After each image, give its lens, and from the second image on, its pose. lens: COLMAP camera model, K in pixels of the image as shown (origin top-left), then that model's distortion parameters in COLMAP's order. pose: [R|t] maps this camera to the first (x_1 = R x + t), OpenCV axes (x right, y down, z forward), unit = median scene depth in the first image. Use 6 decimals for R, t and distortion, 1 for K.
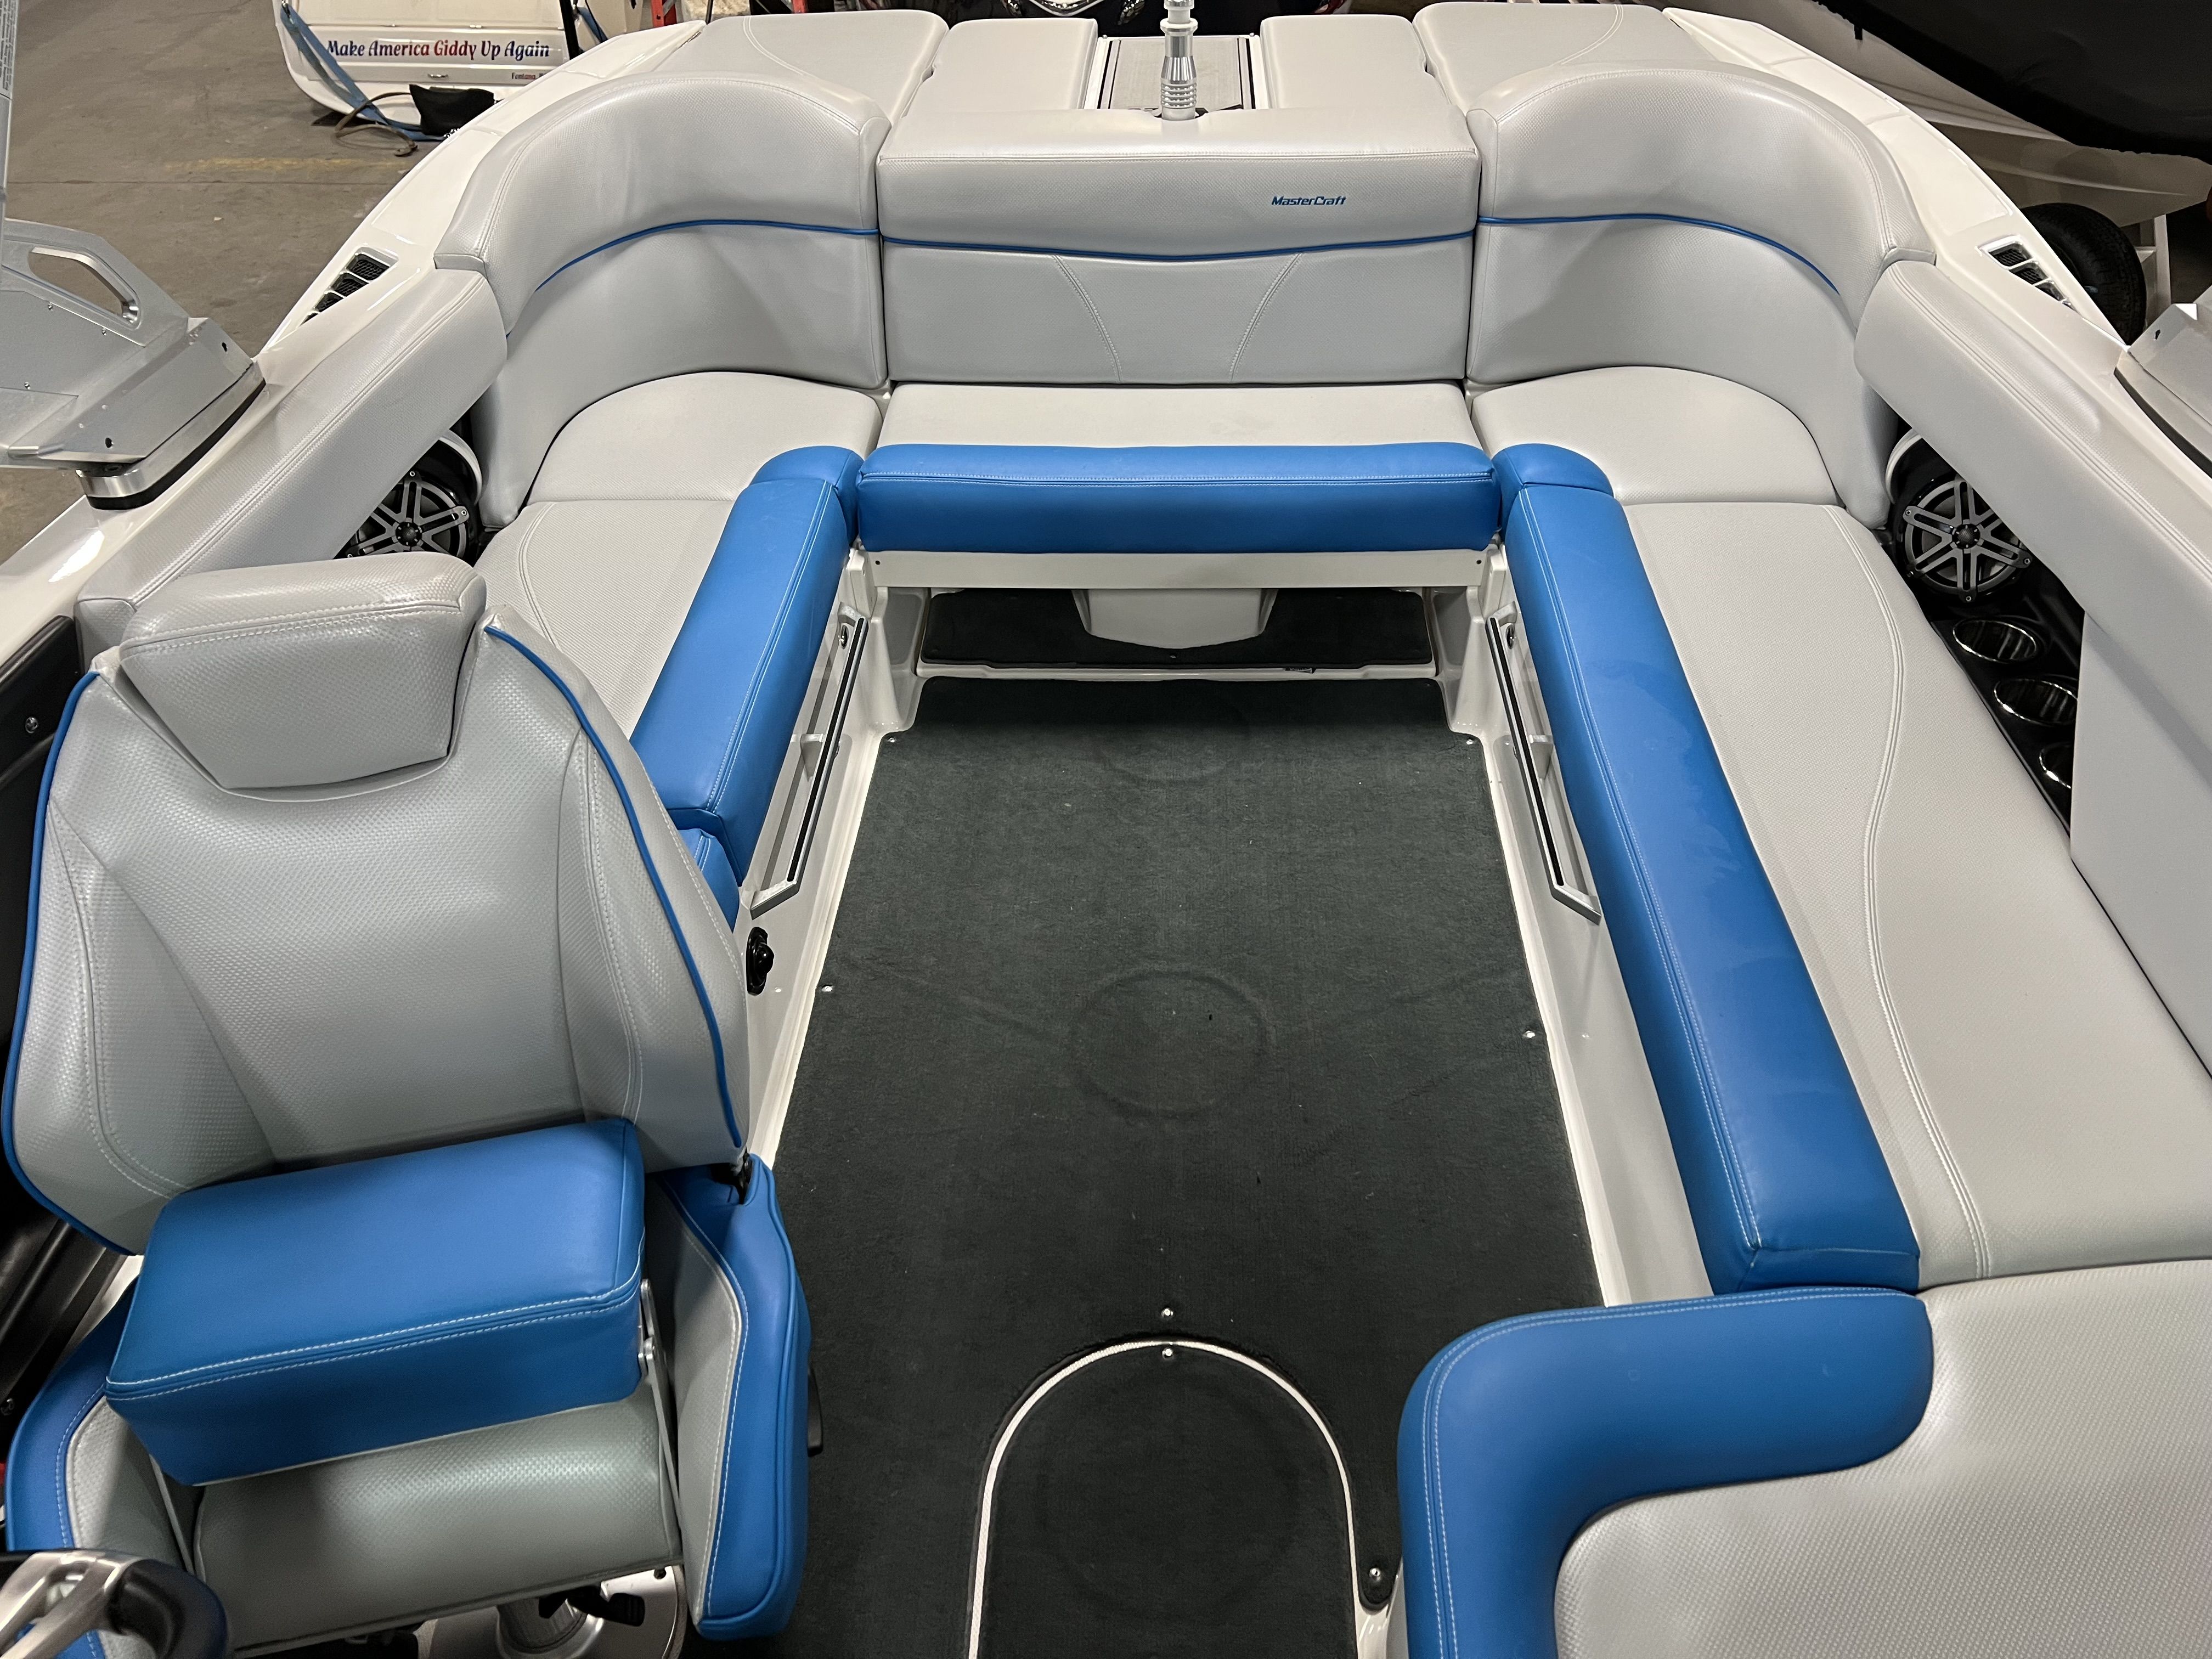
lens RADIAL K [[1736.4, 0, 1109.3], [0, 1736.4, 876.9], [0, 0, 1]] dist [0.115588, -0.002842]
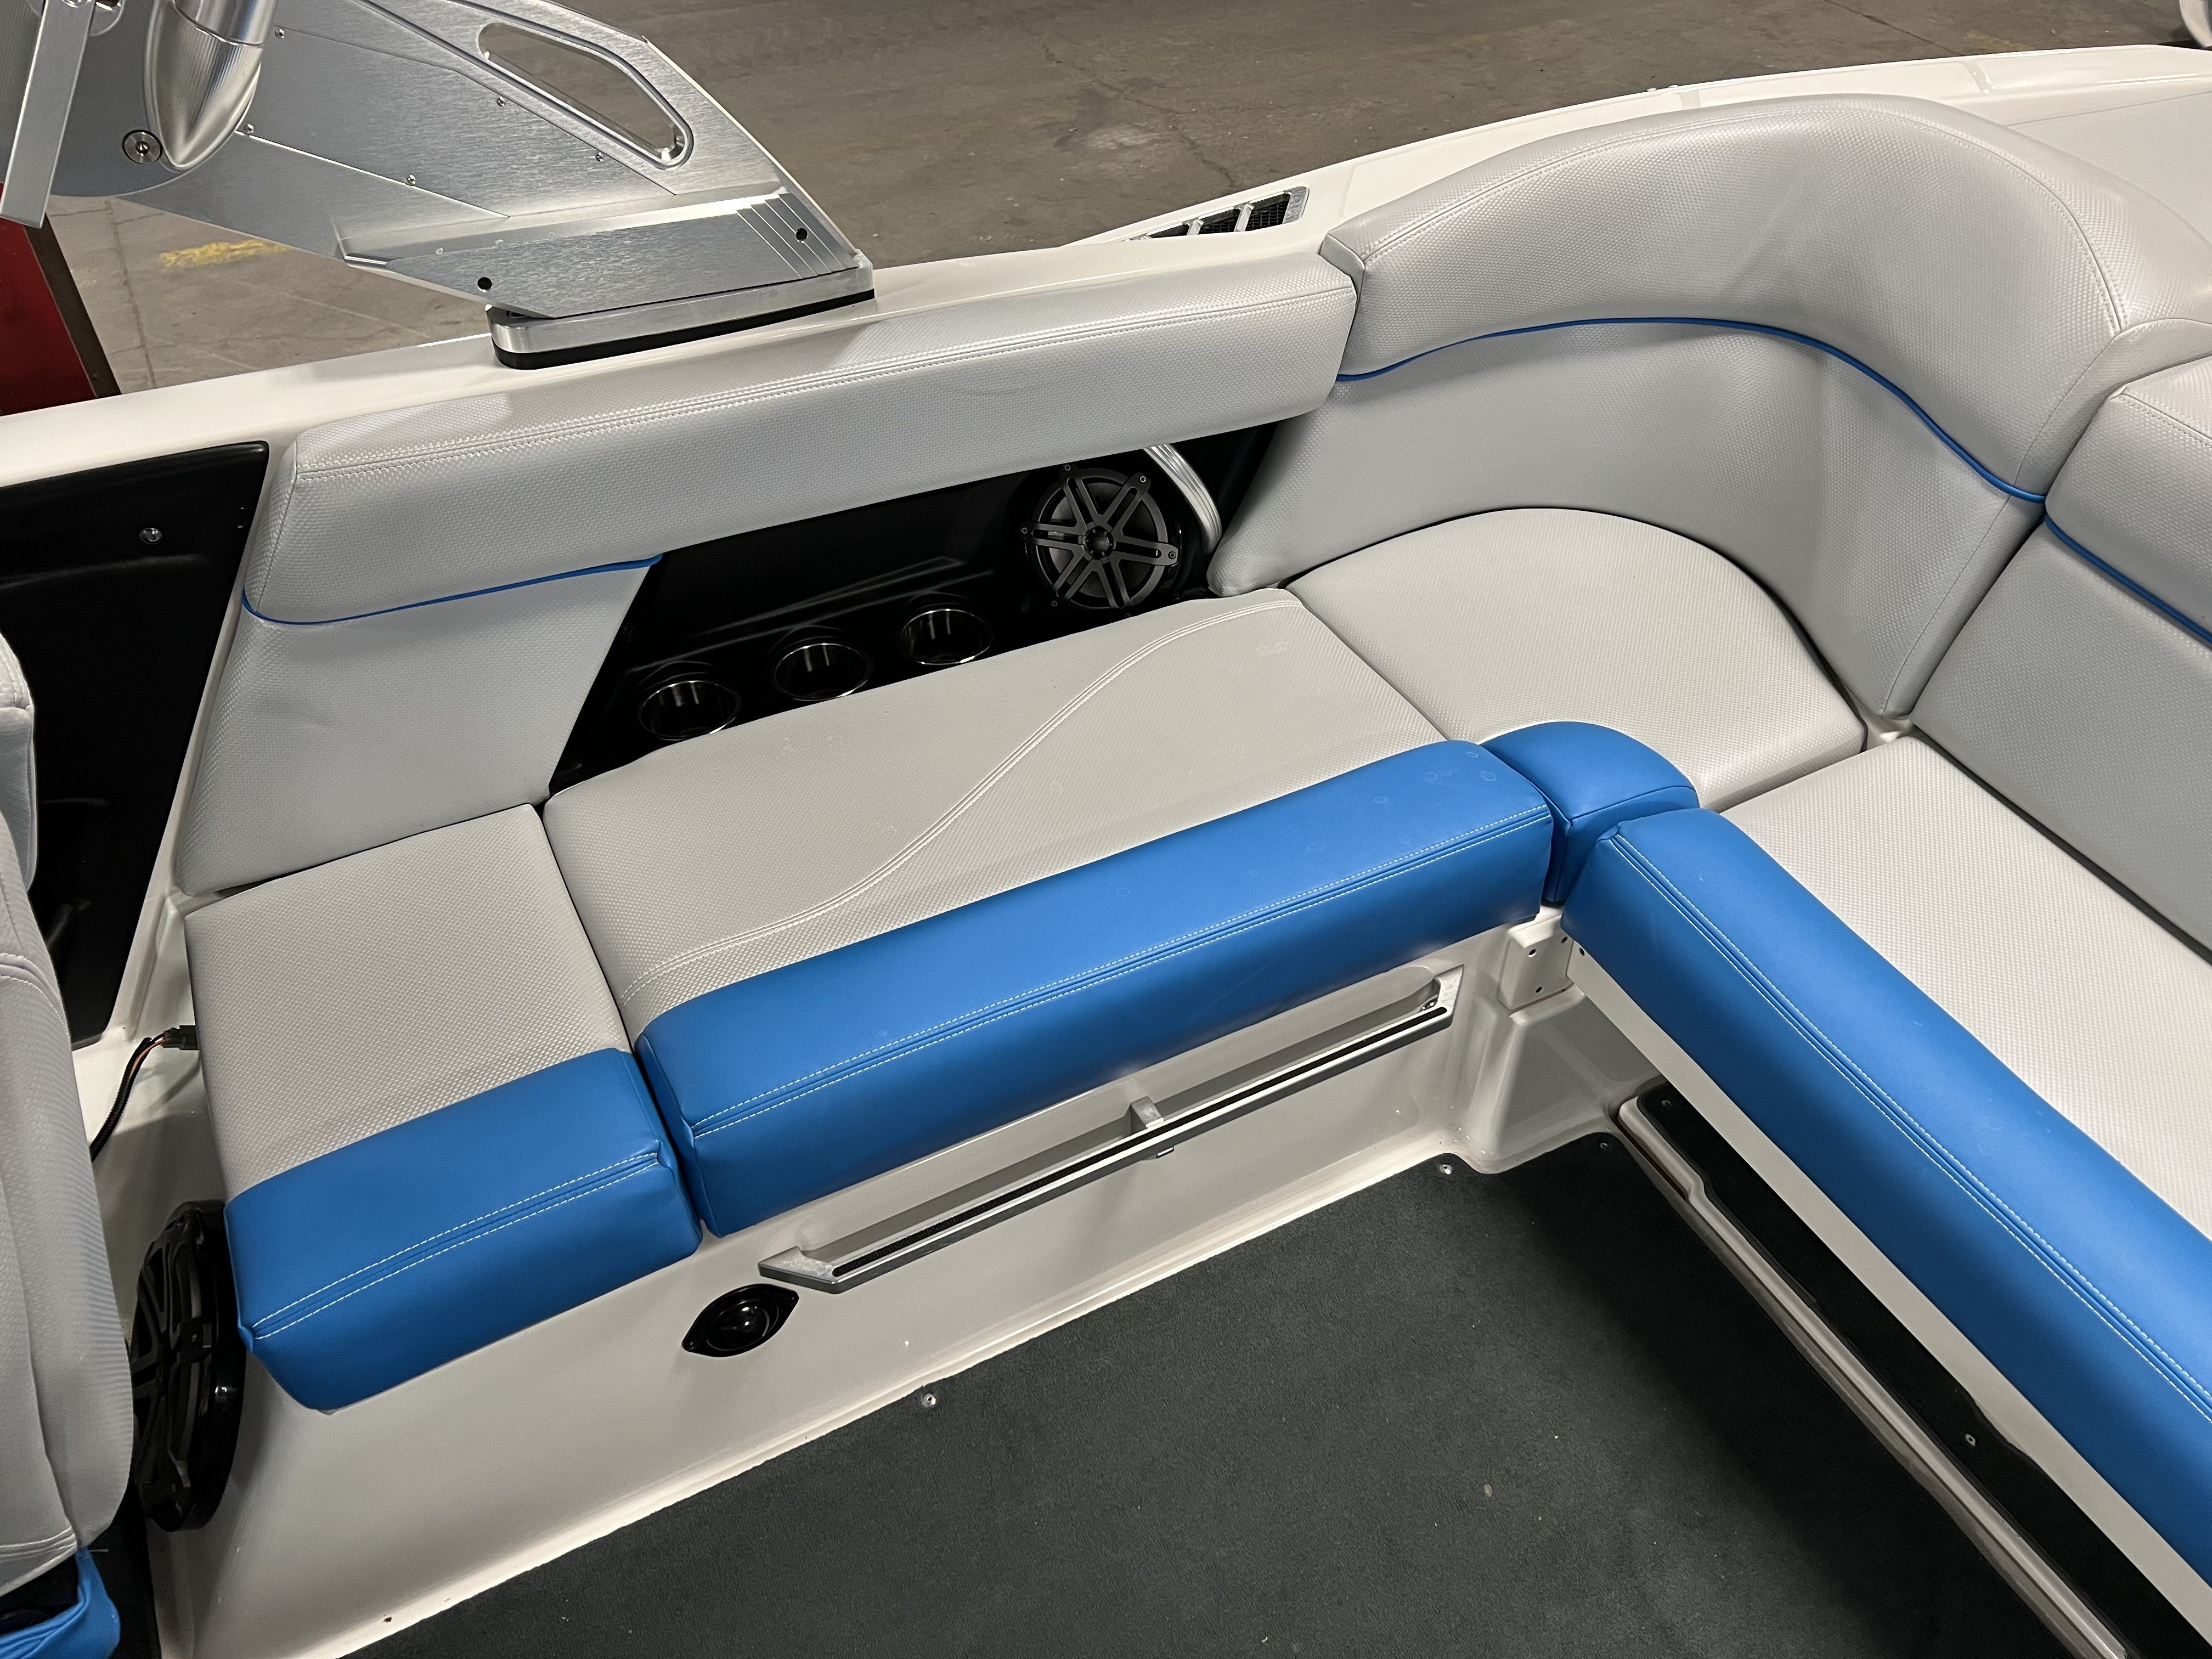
lens RADIAL K [[1736.4, 0, 1109.3], [0, 1736.4, 876.9], [0, 0, 1]] dist [0.115588, -0.002842]
pose [[0.502822, 0.625357, -0.596741, 0.130359], [-0.573441, 0.757899, 0.311054, -0.293426], [0.646789, 0.185791, 0.739693, 0.439359]]
